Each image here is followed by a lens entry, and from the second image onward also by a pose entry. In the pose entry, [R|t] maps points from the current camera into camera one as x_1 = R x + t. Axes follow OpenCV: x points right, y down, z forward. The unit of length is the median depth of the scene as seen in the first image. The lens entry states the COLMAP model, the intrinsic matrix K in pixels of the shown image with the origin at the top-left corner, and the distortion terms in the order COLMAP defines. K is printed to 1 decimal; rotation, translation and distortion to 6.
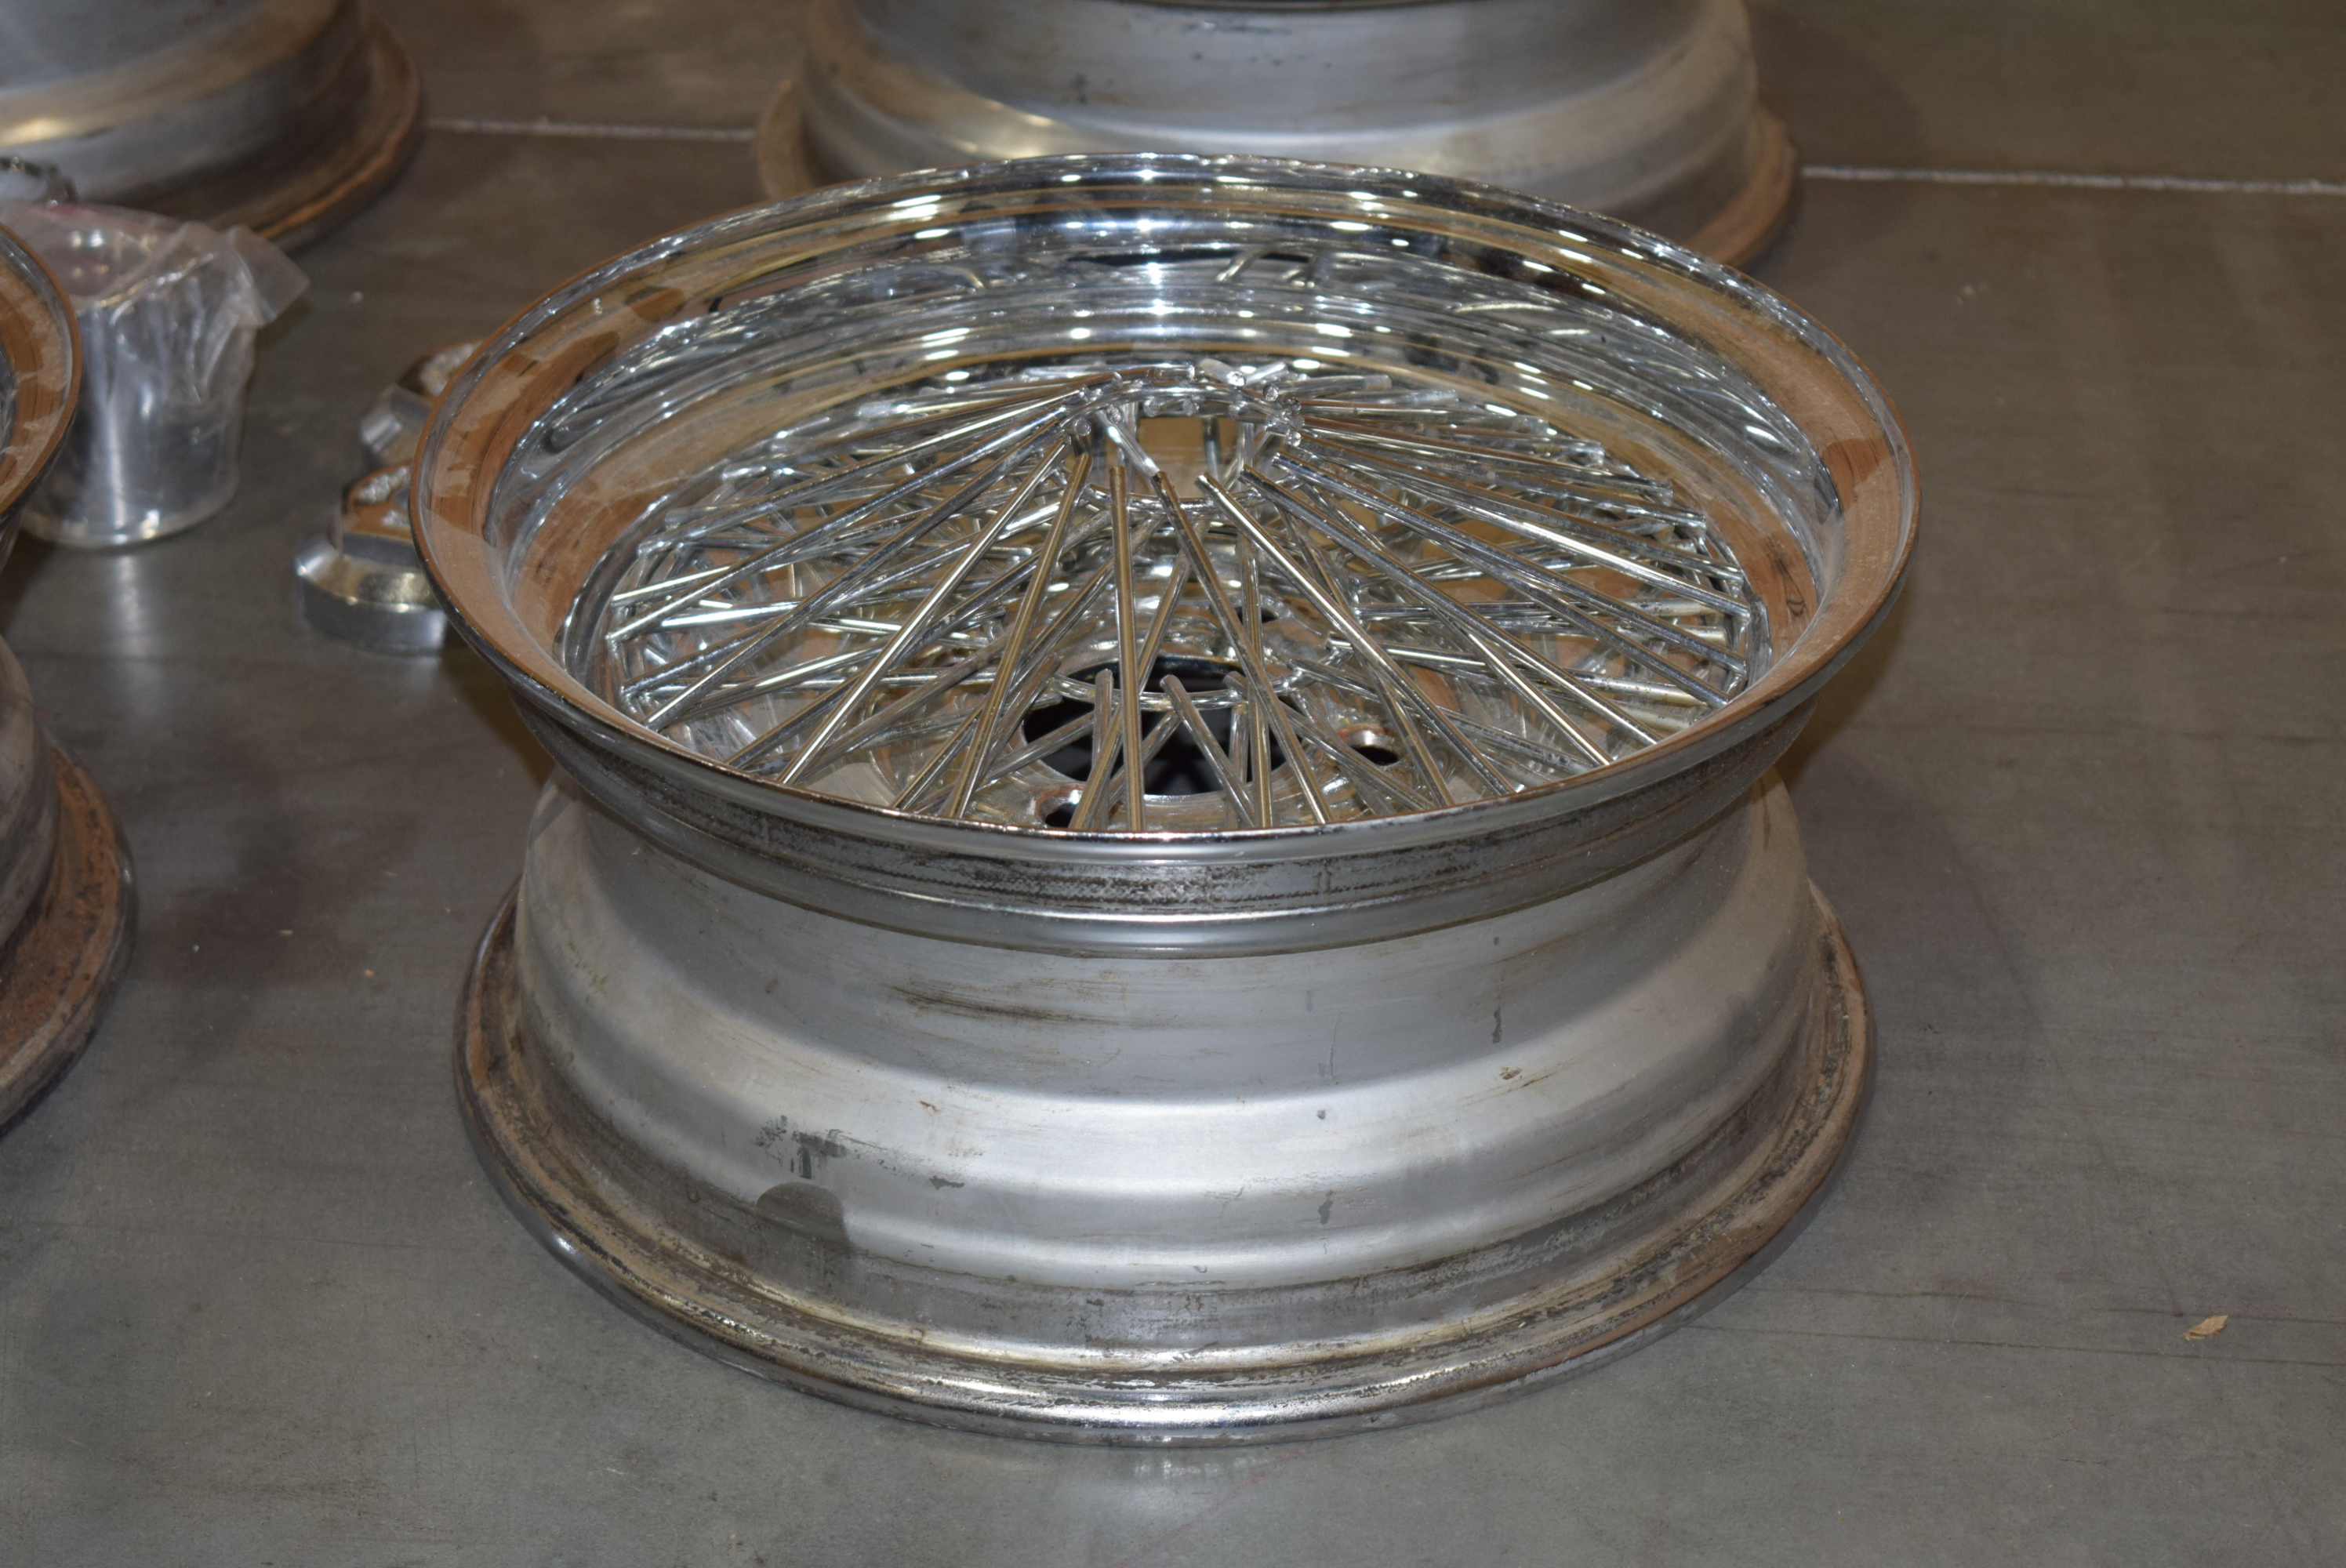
lens RADIAL K [[5329.6, 0, 1172.0], [0, 5329.6, 785.7], [0, 0, 1]] dist [-0.034673, 0.000000]
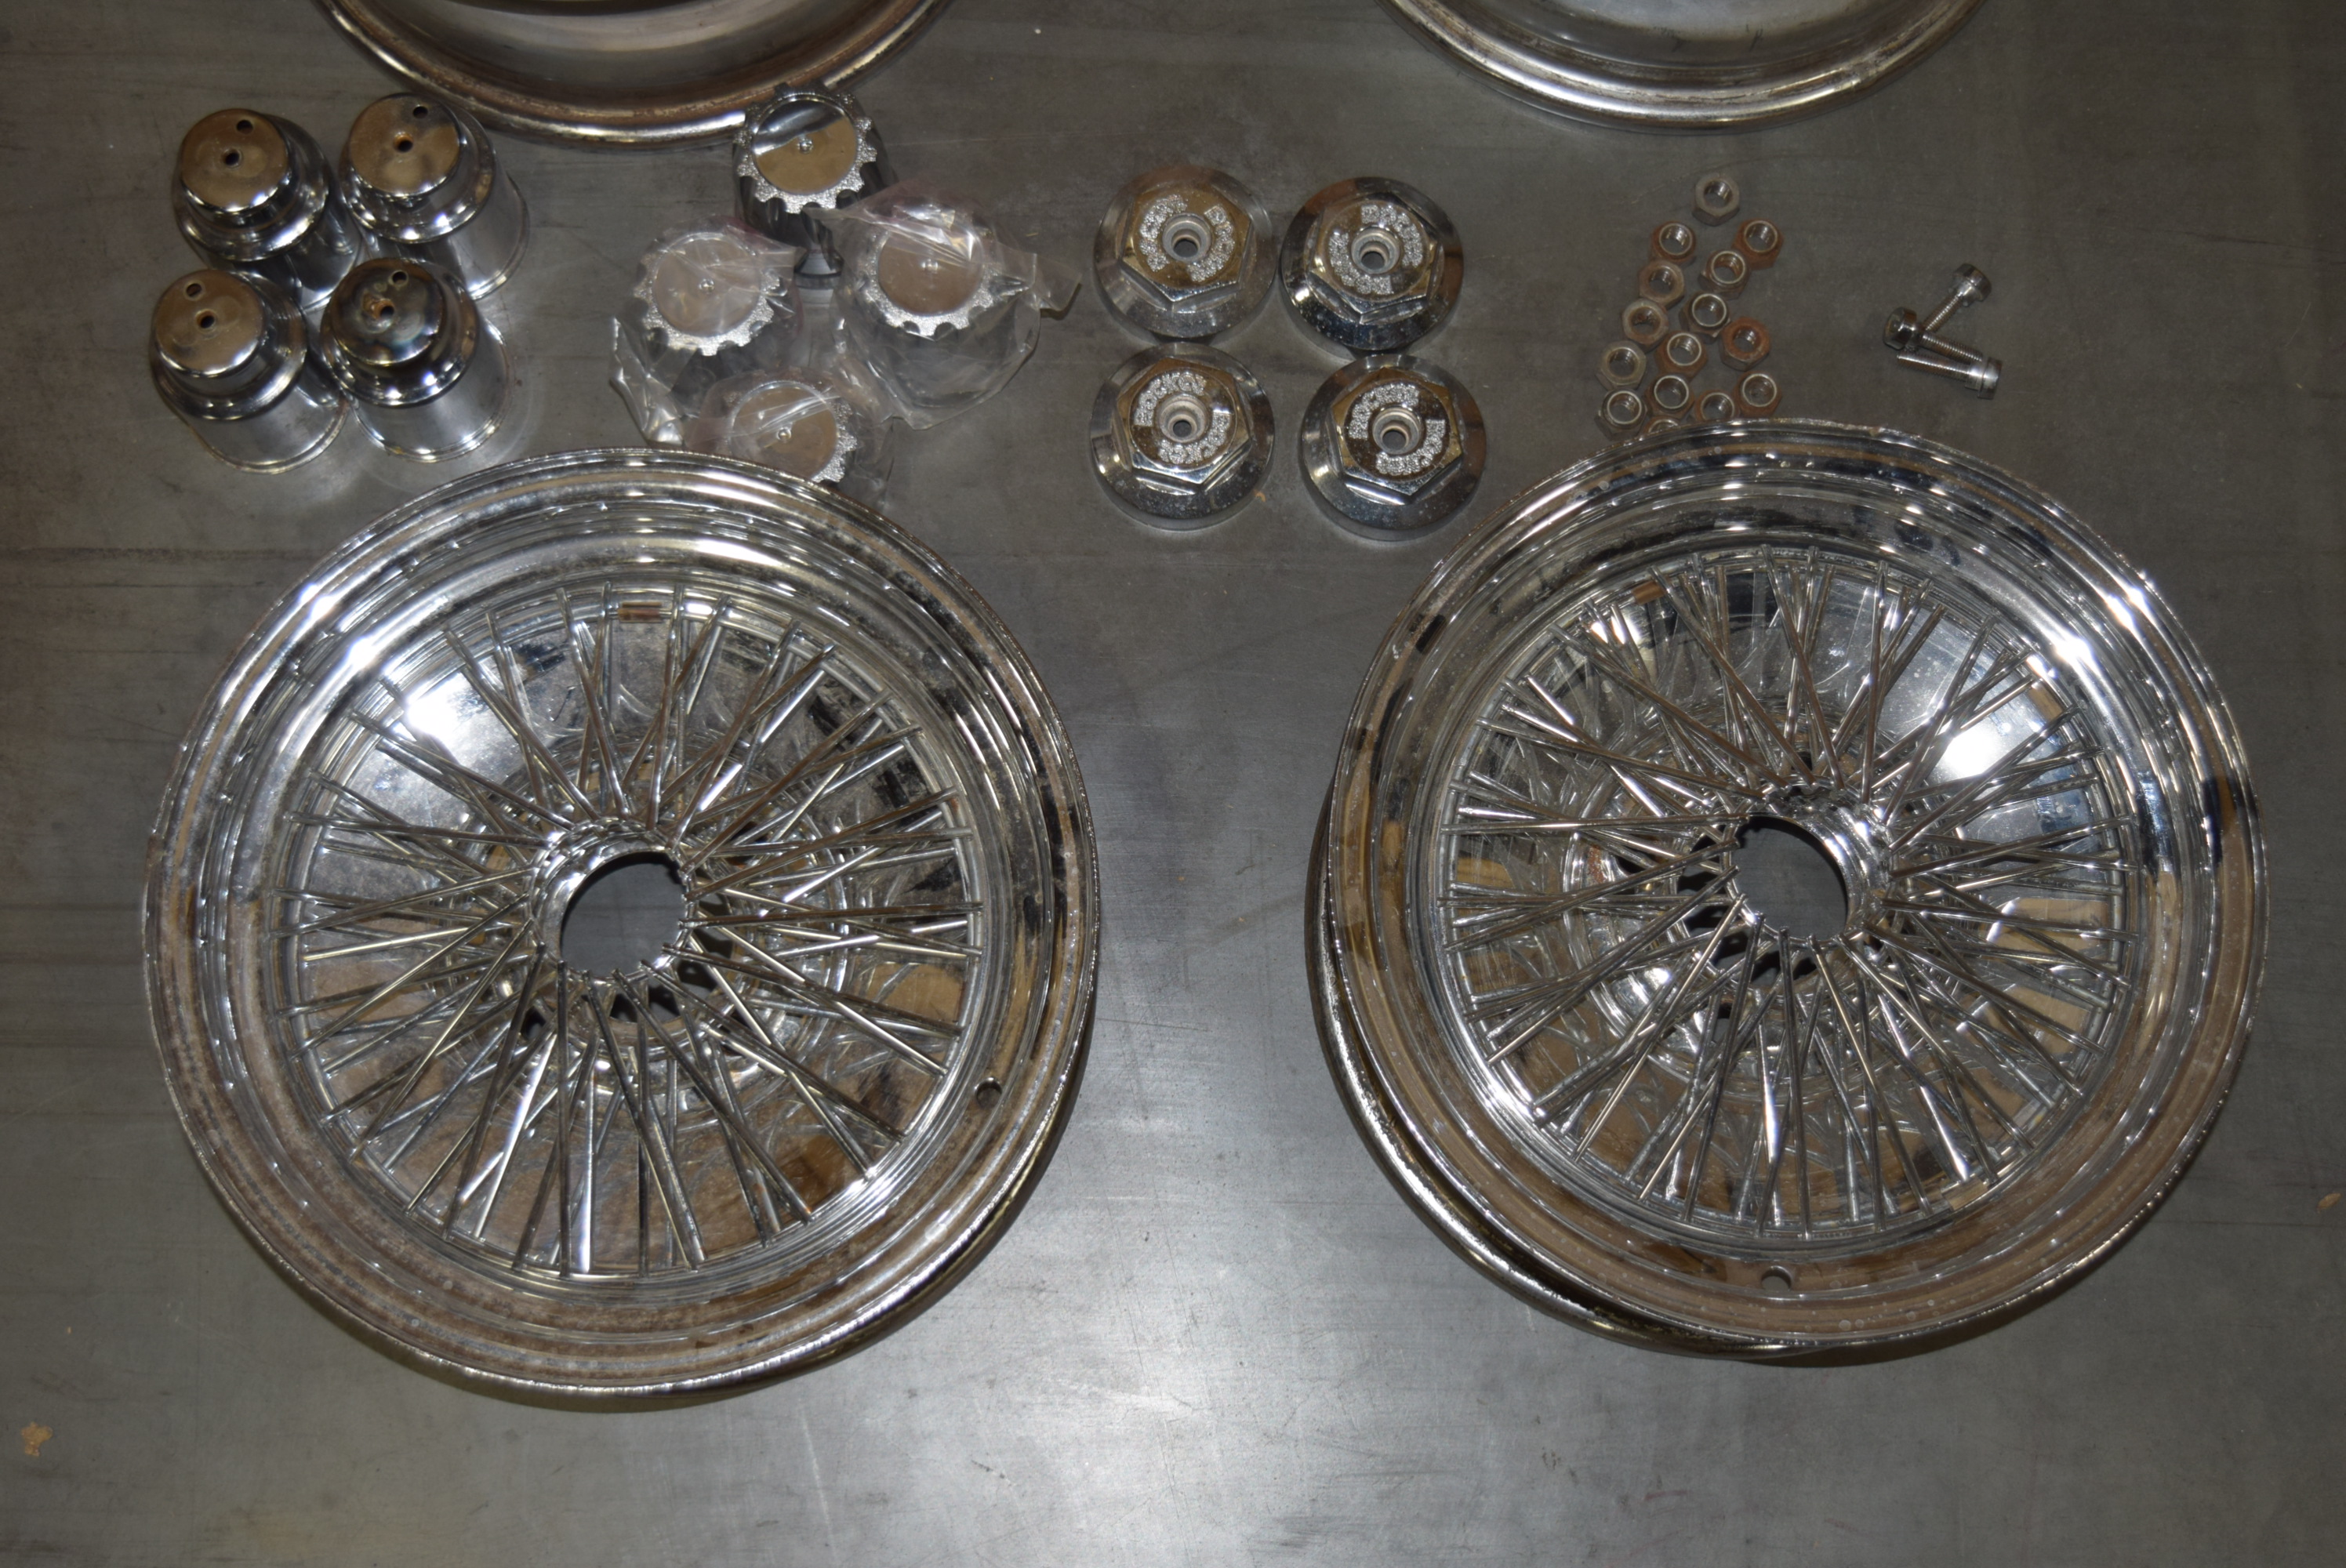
lens RADIAL K [[3312.6, 0, 1150.4], [0, 3312.6, 773.9], [0, 0, 1]] dist [-0.044055, 0.000000]
pose [[0.996966, -0.074585, 0.022248, -0.162726], [0.033310, 0.667217, 0.744118, -0.624300], [-0.070344, -0.741120, 0.667678, 0.286813]]
